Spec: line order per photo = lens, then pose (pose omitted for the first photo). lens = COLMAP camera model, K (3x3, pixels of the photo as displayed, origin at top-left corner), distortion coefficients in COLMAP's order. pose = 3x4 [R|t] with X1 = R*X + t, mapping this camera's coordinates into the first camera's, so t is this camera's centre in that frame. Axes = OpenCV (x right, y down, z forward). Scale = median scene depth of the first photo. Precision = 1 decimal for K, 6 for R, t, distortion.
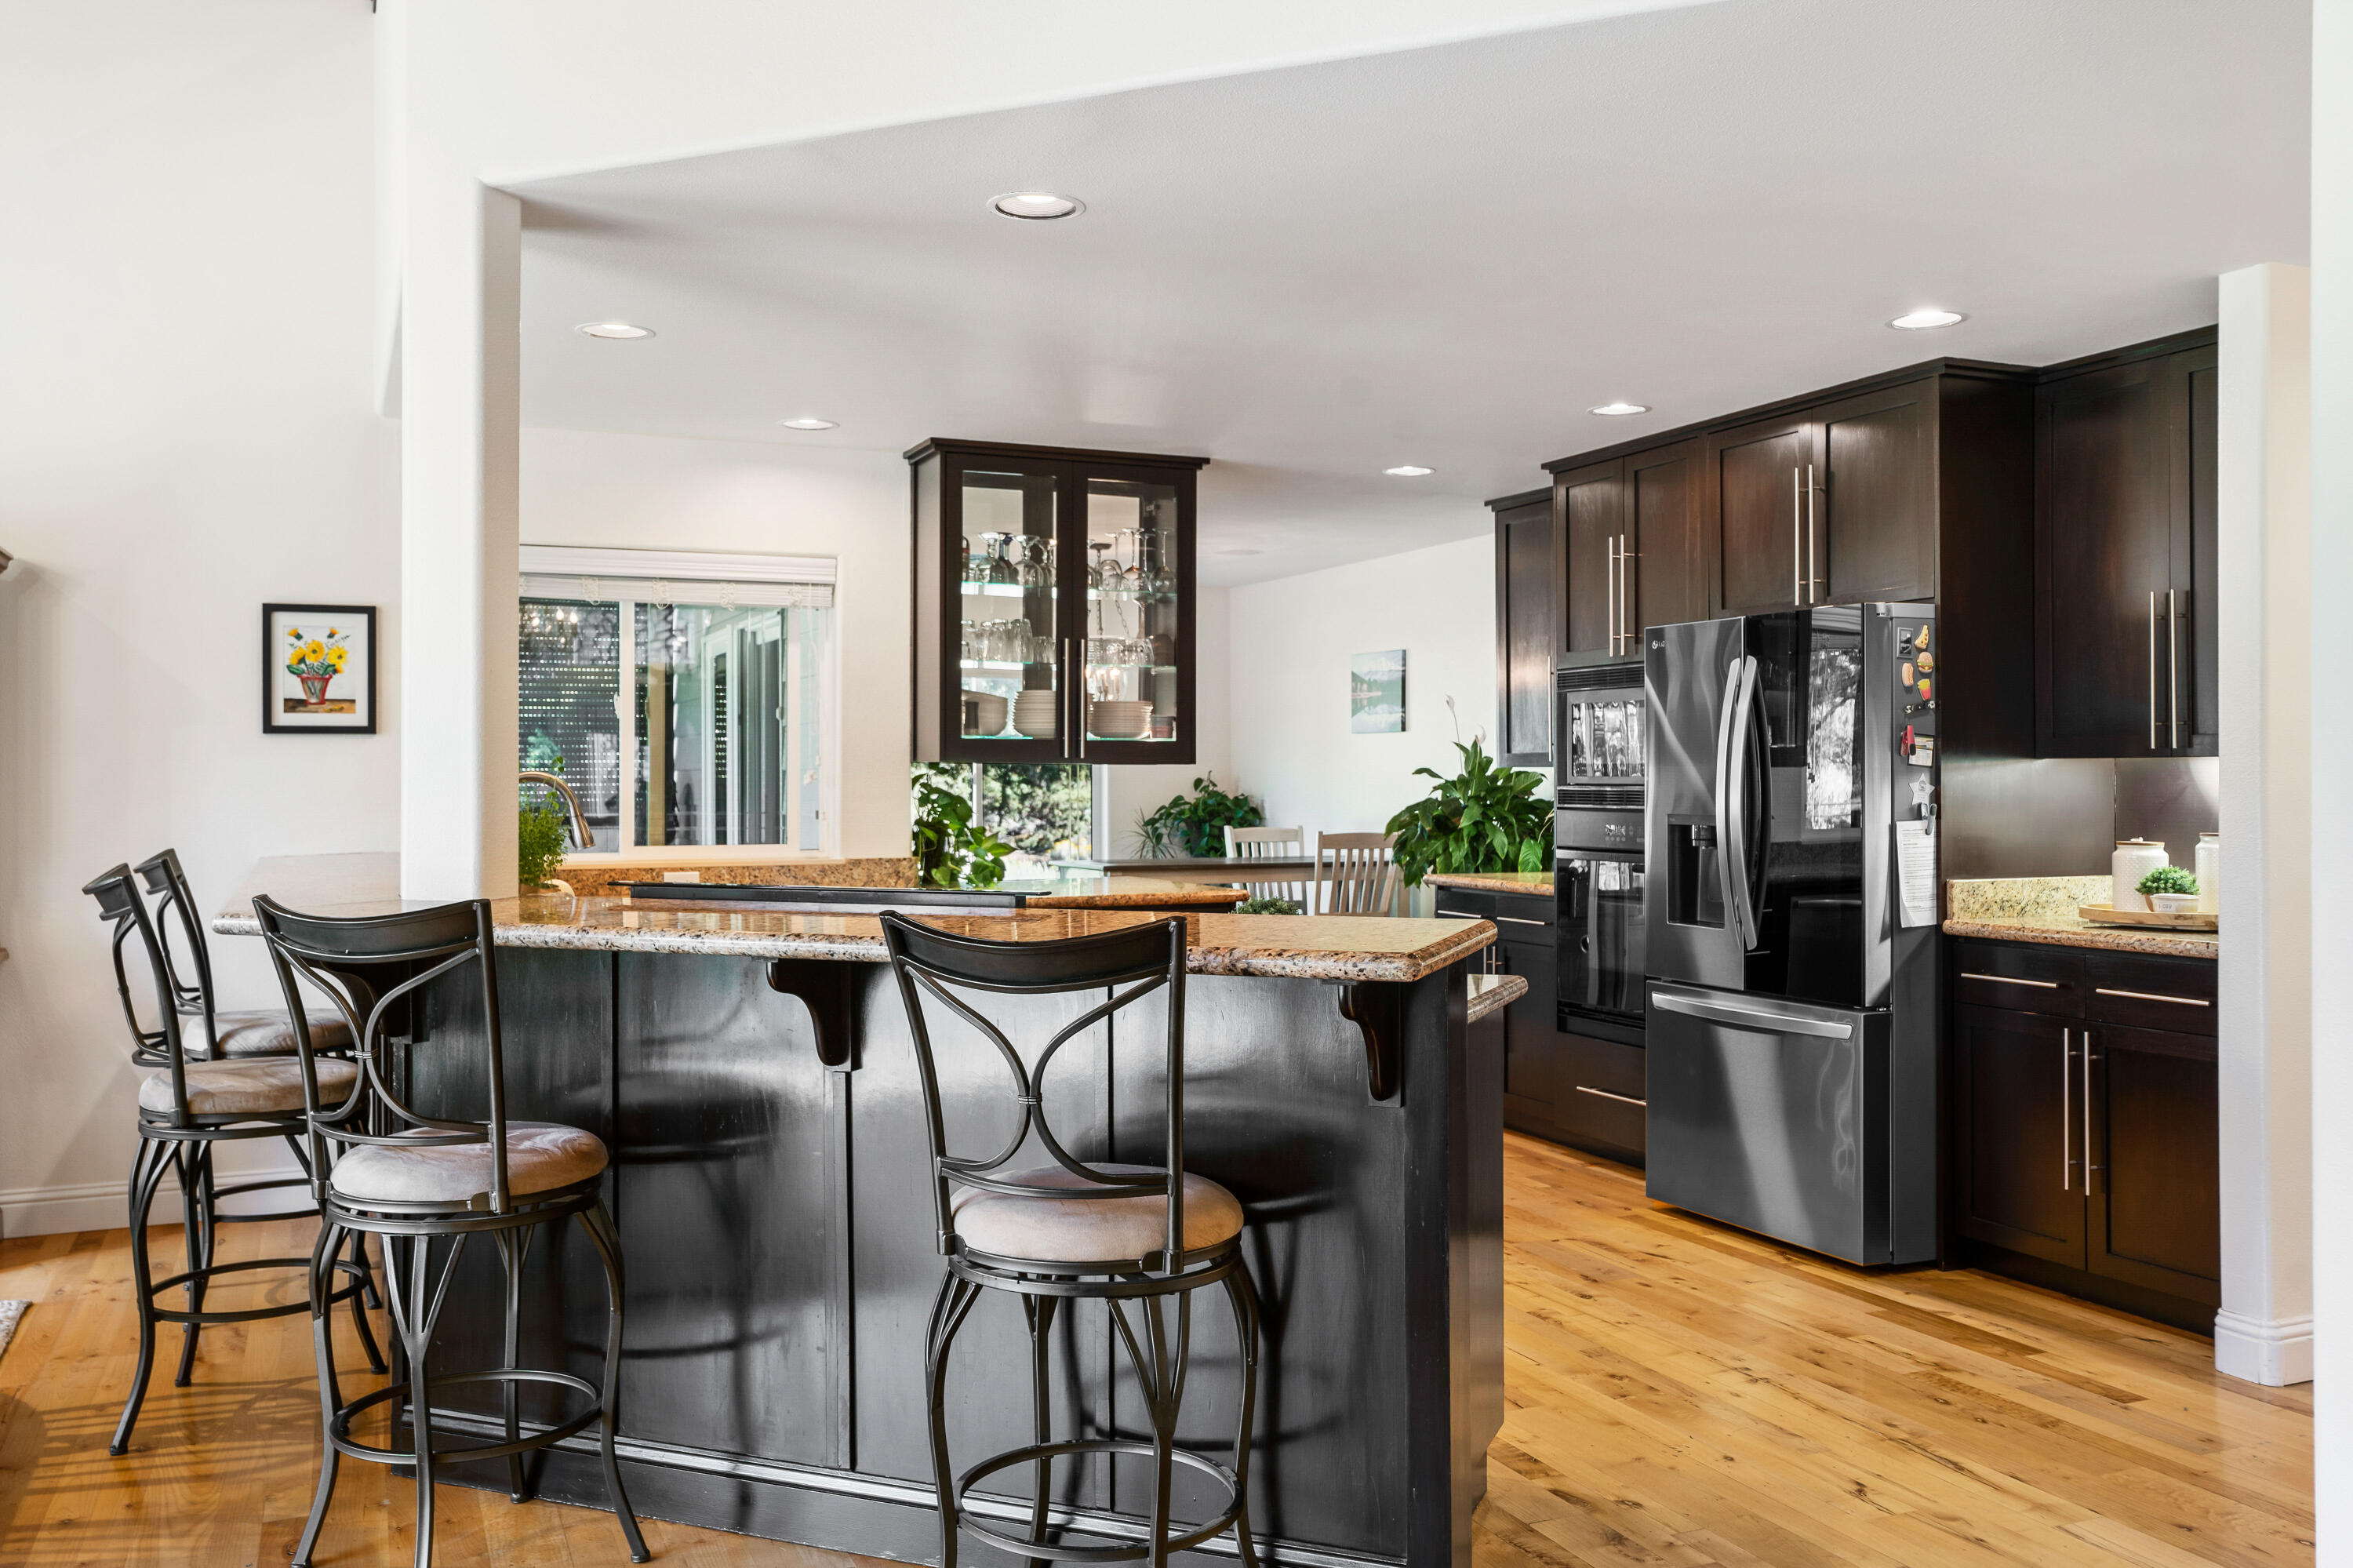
lens RADIAL K [[1960.2, 0, 1172.9], [0, 1960.2, 799.8], [0, 0, 1]] dist [0.000810, -0.004933]
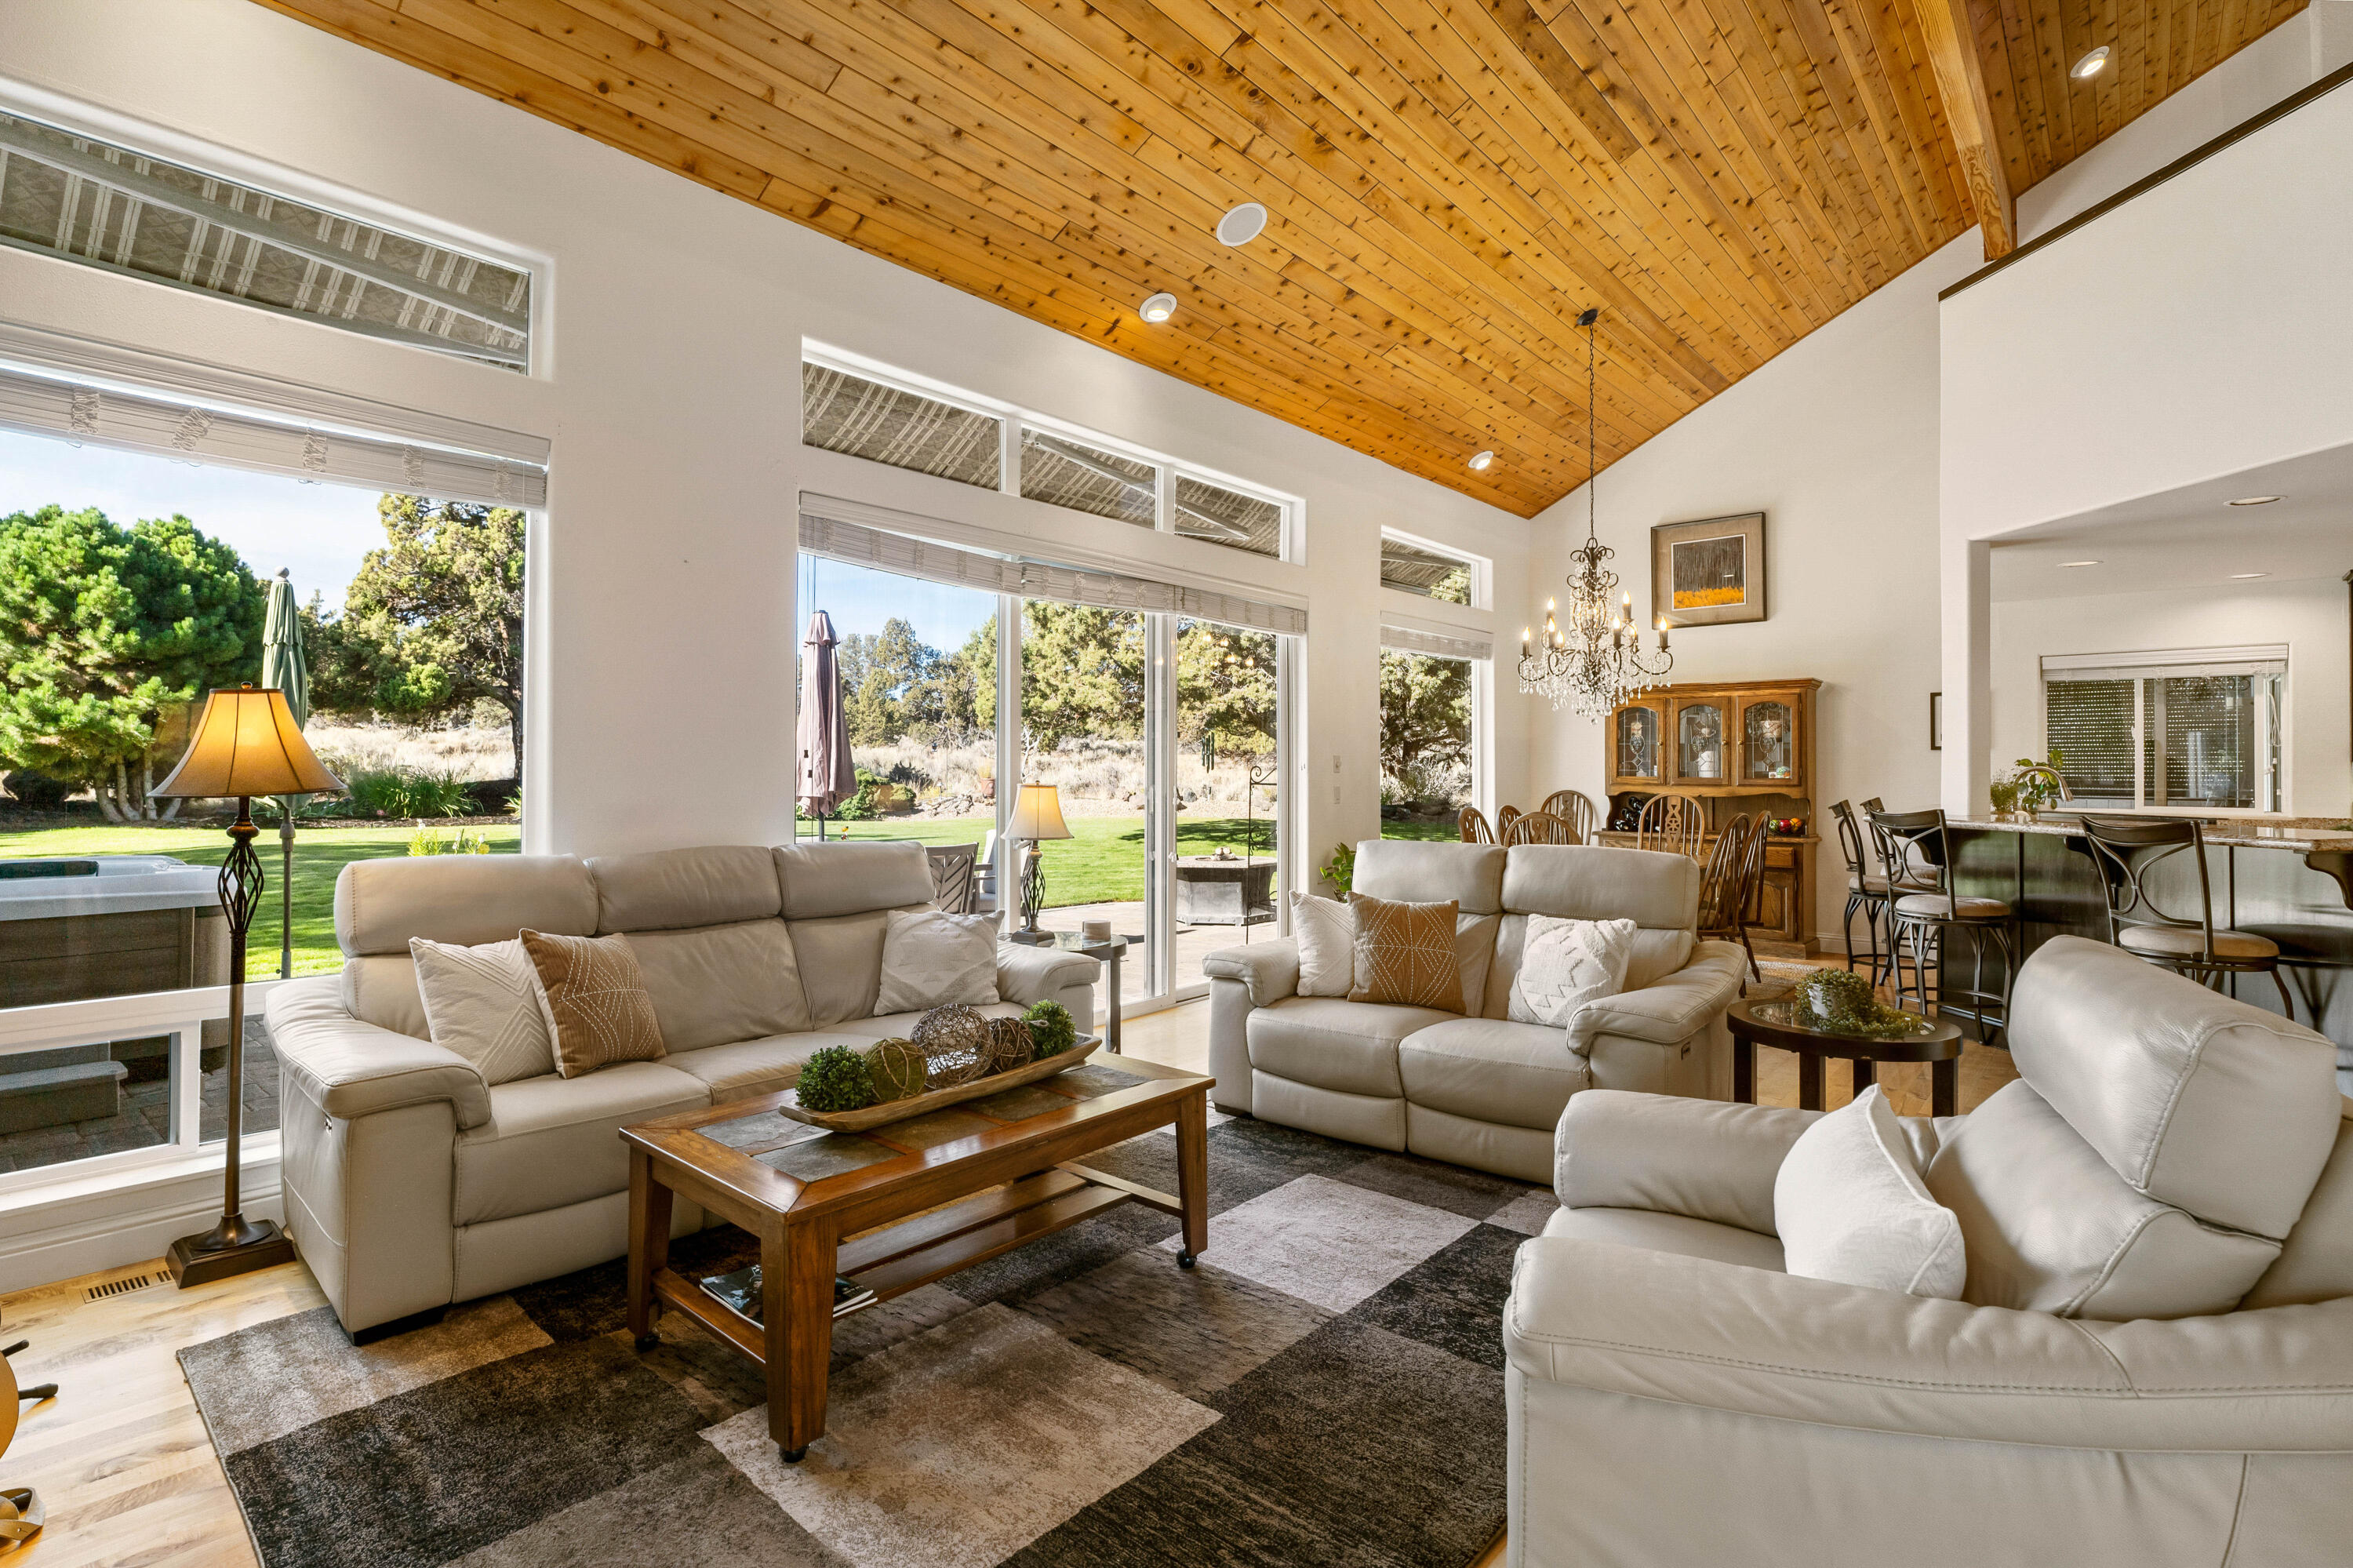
lens RADIAL K [[1137.7, 0, 1161.7], [0, 1137.7, 758.7], [0, 0, 1]] dist [-0.004702, -0.000339]
pose [[0.444361, -0.006891, -0.895821, 0.311861], [-0.015045, 0.999772, -0.015153, 0.009607], [0.895721, 0.020211, 0.444156, -0.375774]]
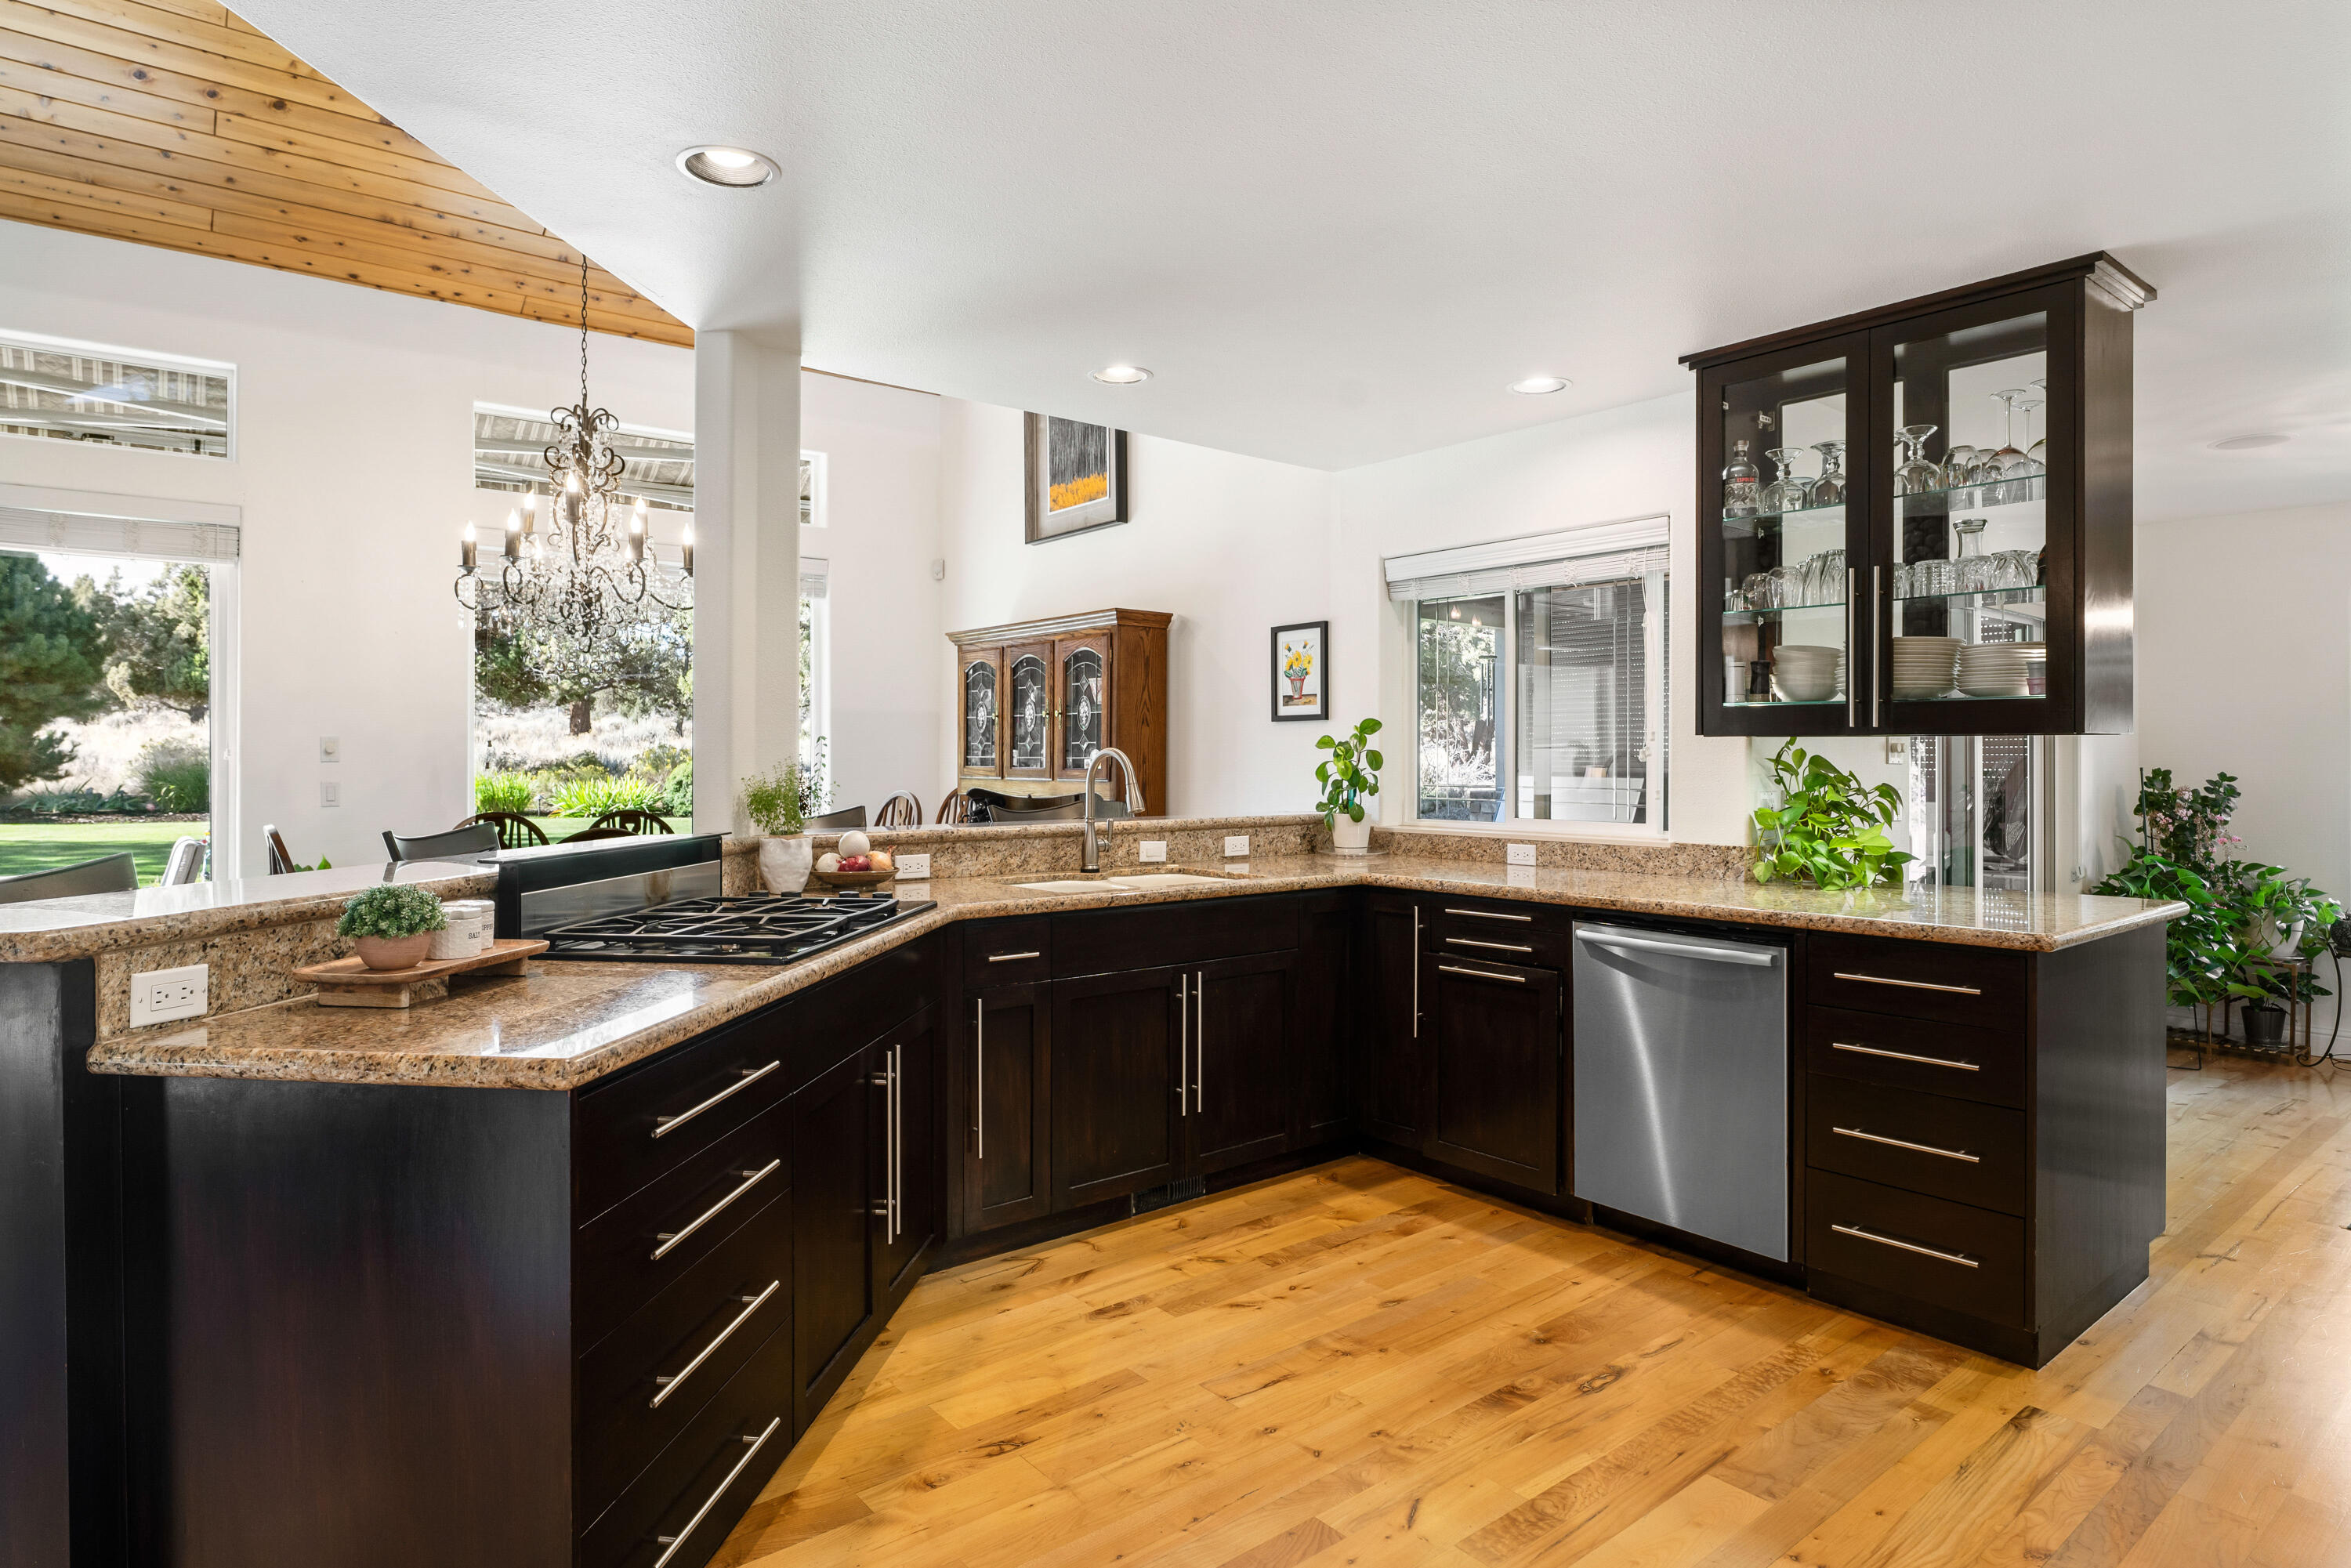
lens RADIAL K [[1307.1, 0, 1157.8], [0, 1307.1, 783.7], [0, 0, 1]] dist [-0.008959, -0.001111]
pose [[0.259176, 0.021034, -0.965601, 0.396502], [-0.012079, 0.999755, 0.018536, -0.006367], [0.965755, 0.006859, 0.259367, 0.674014]]
